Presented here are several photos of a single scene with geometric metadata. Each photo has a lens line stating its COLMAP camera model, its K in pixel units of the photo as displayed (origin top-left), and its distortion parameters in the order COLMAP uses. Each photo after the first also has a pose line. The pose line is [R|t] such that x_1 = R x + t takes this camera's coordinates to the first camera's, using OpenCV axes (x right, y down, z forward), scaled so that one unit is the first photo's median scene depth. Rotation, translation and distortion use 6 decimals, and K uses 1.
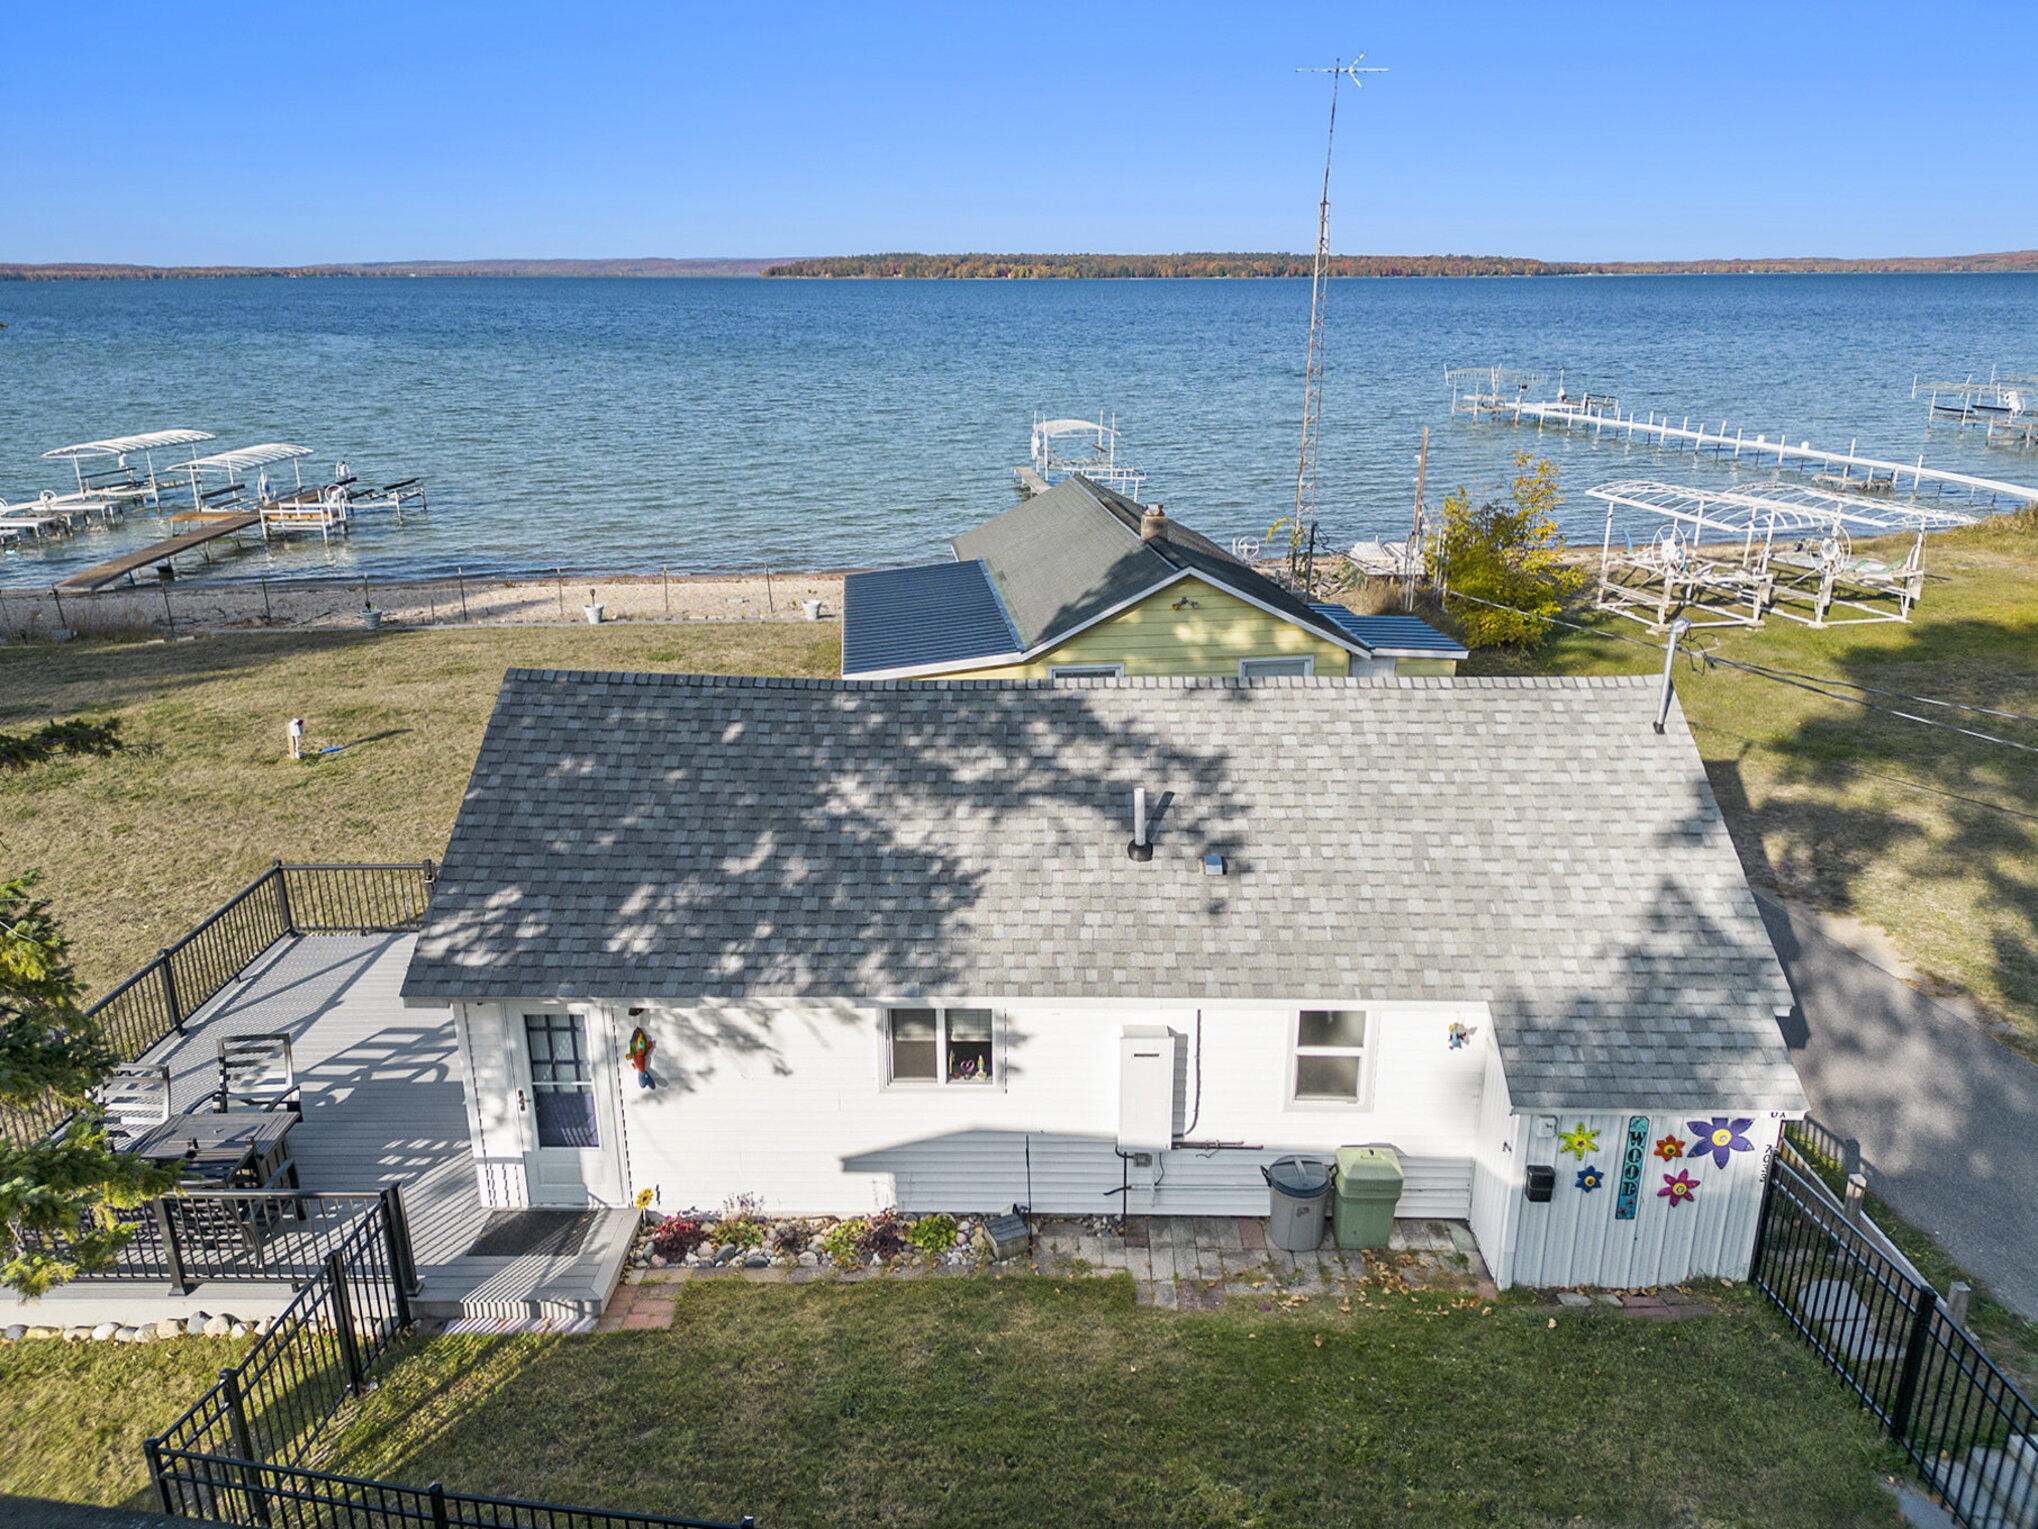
lens RADIAL K [[1440.0, 0, 1010.1], [0, 1440.0, 753.8], [0, 0, 1]] dist [0.061990, -0.056882]
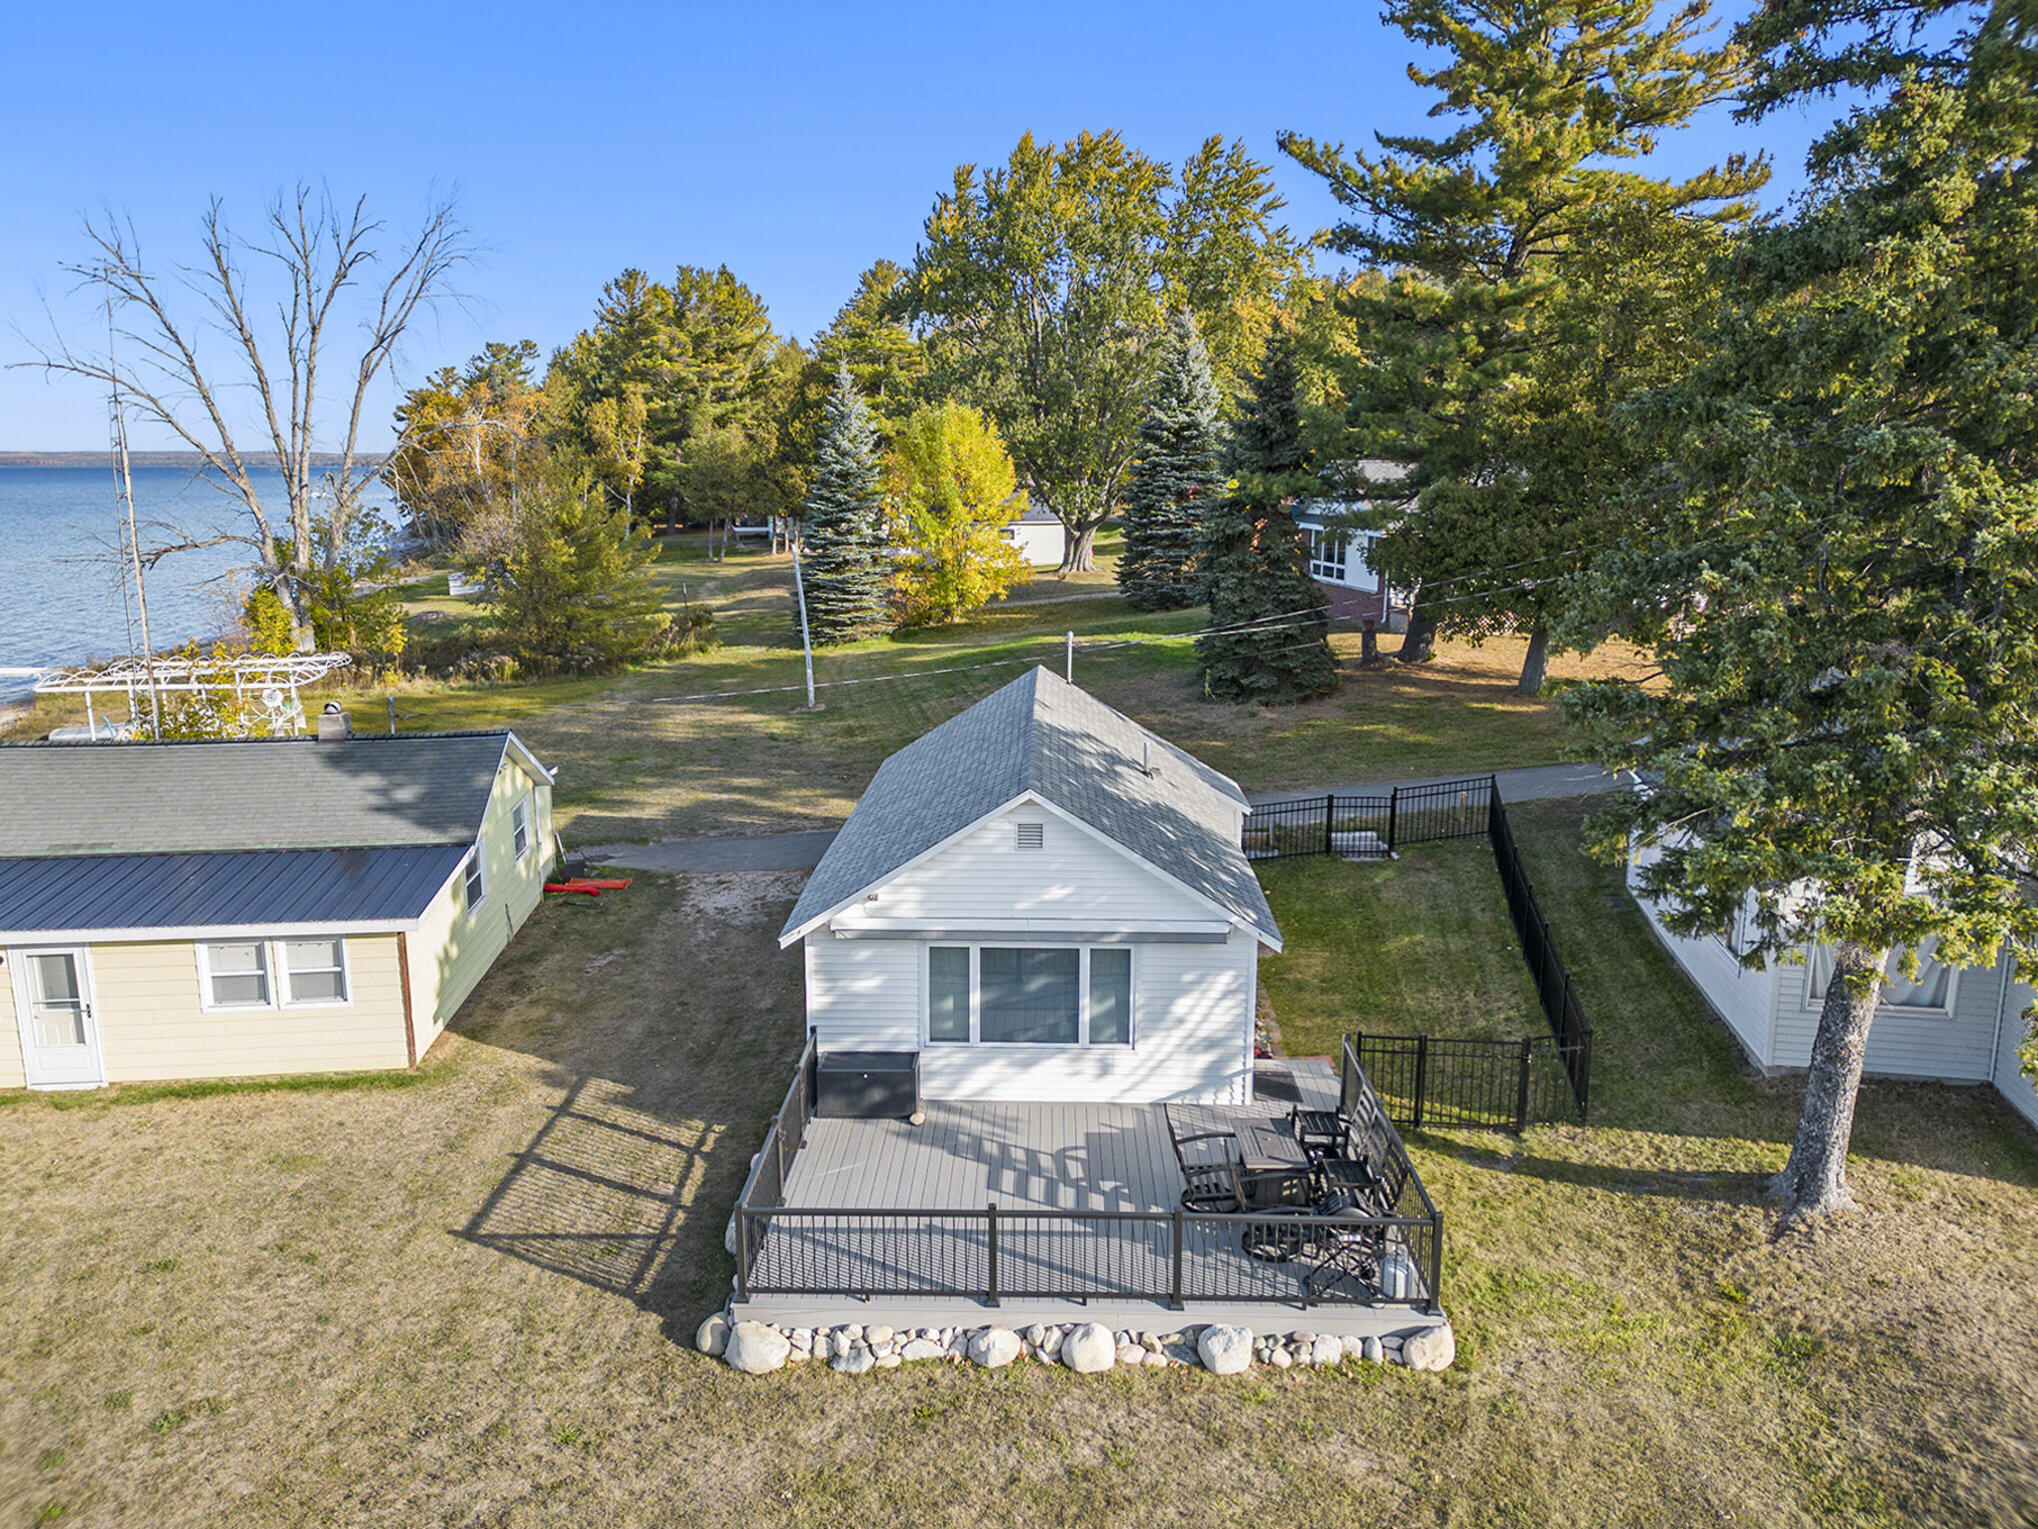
lens RADIAL K [[1440.0, 0, 1027.2], [0, 1440.0, 744.5], [0, 0, 1]] dist [0.061990, -0.056882]
pose [[0.003012, -0.188839, 0.982003, -0.928909], [0.314250, 0.932438, 0.178344, -0.186821], [-0.949336, 0.308057, 0.062151, 0.557401]]
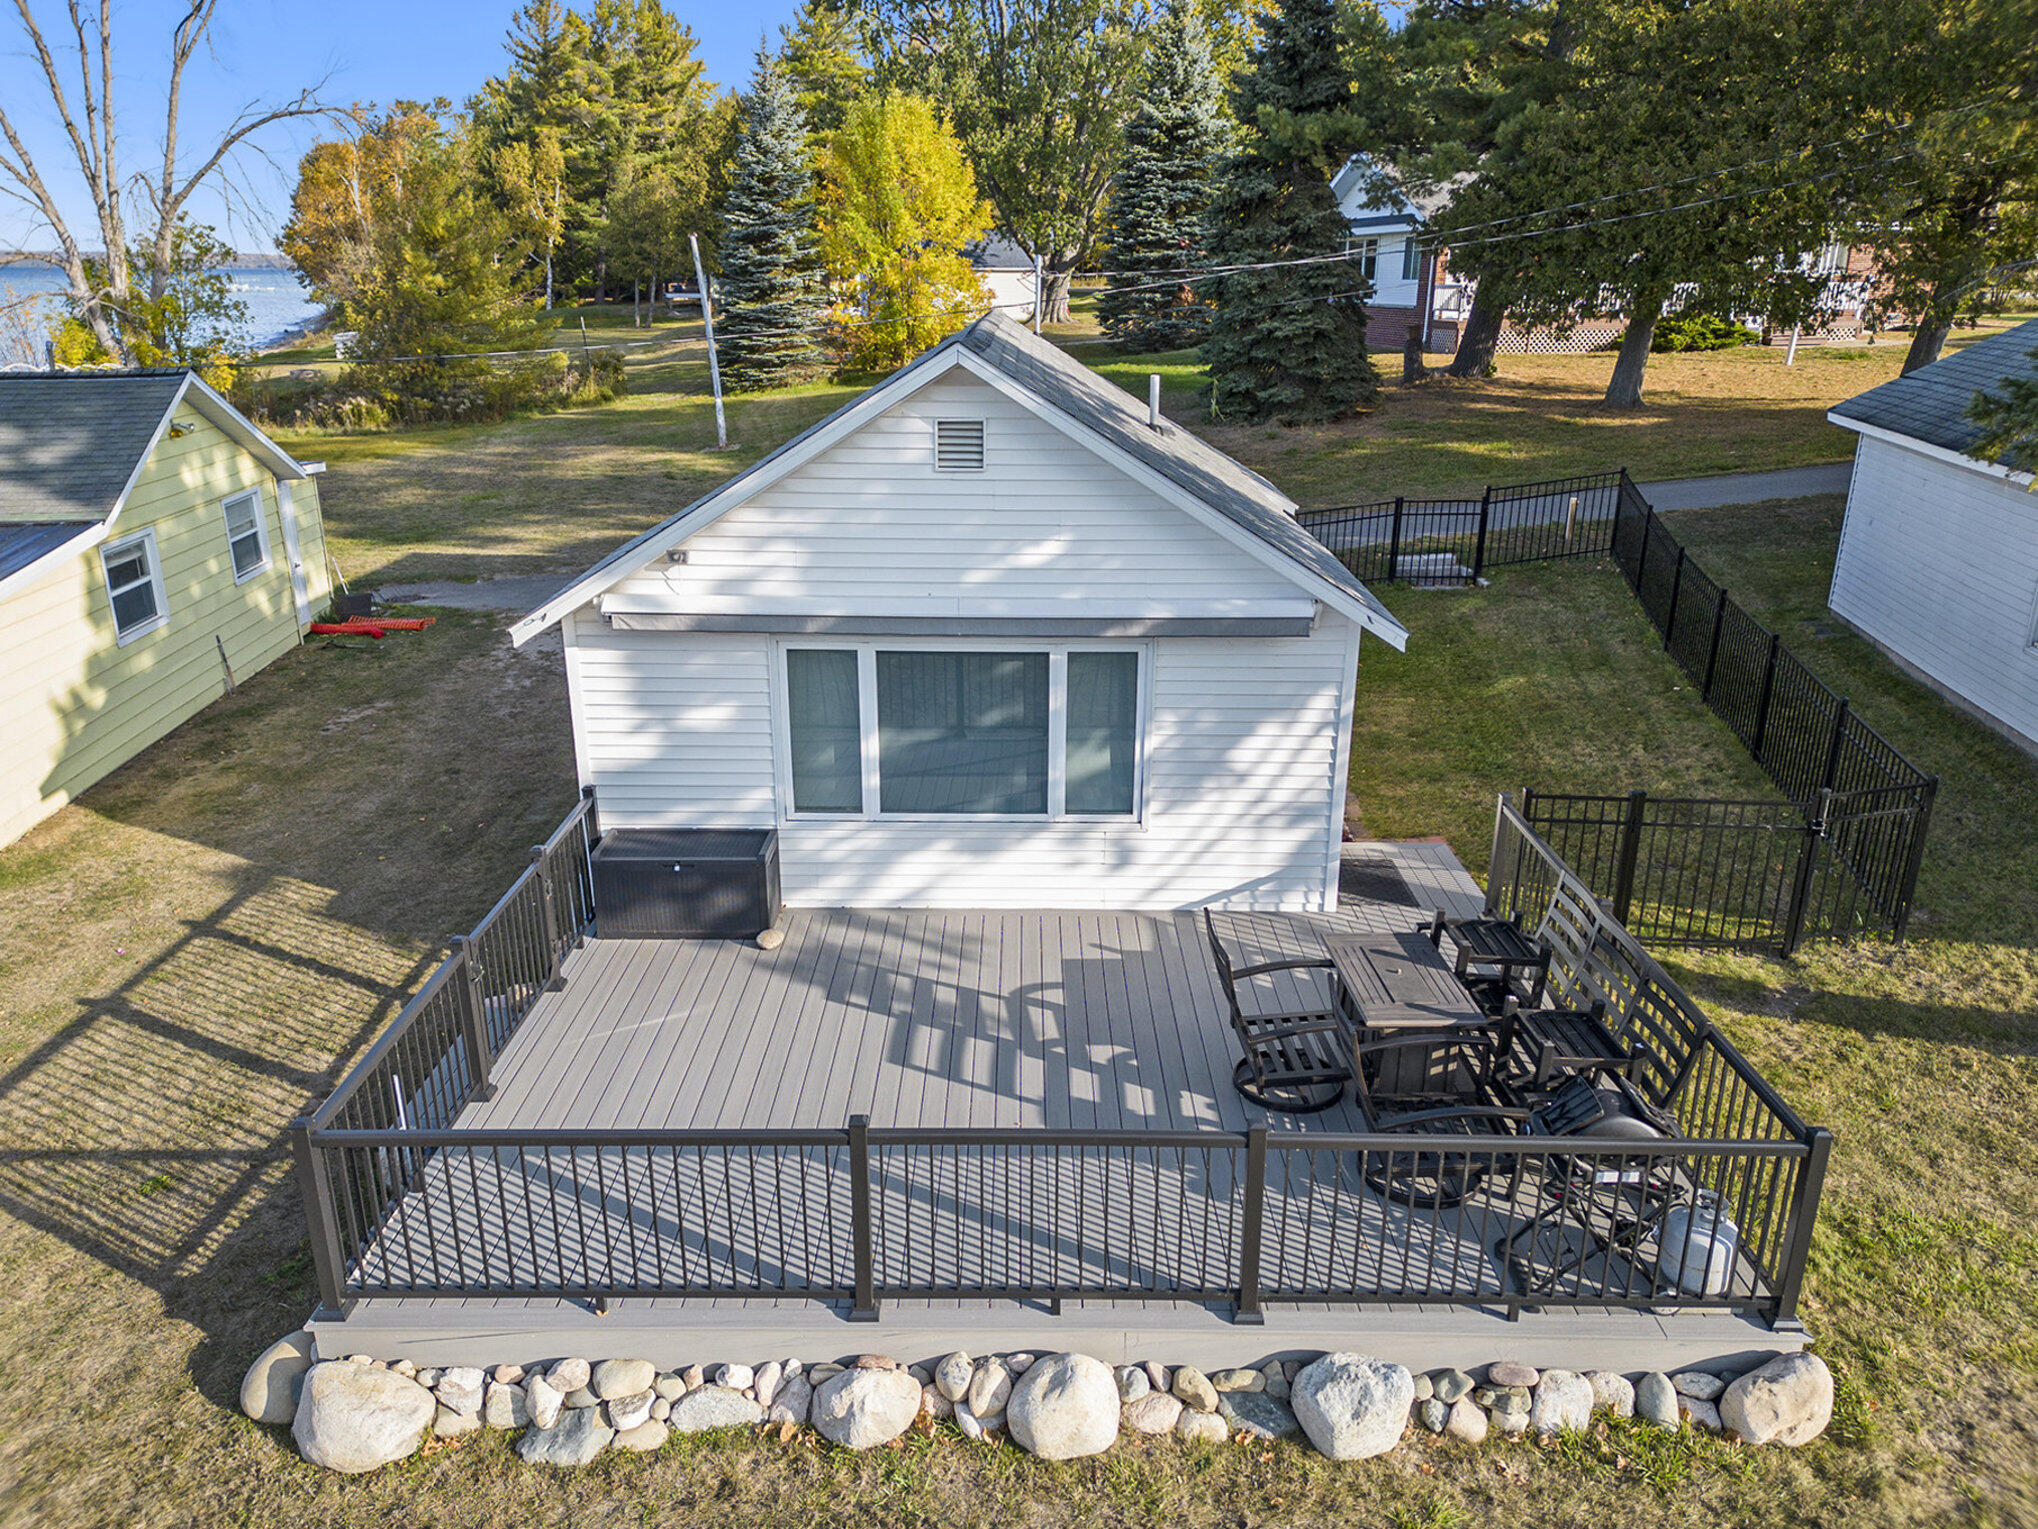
lens RADIAL K [[1440.0, 0, 1029.8], [0, 1440.0, 764.6], [0, 0, 1]] dist [0.061990, -0.056882]
pose [[-0.017231, -0.320275, 0.947168, -0.620032], [0.311543, 0.898429, 0.309462, -0.044297], [-0.950076, 0.300416, 0.084299, 0.591697]]
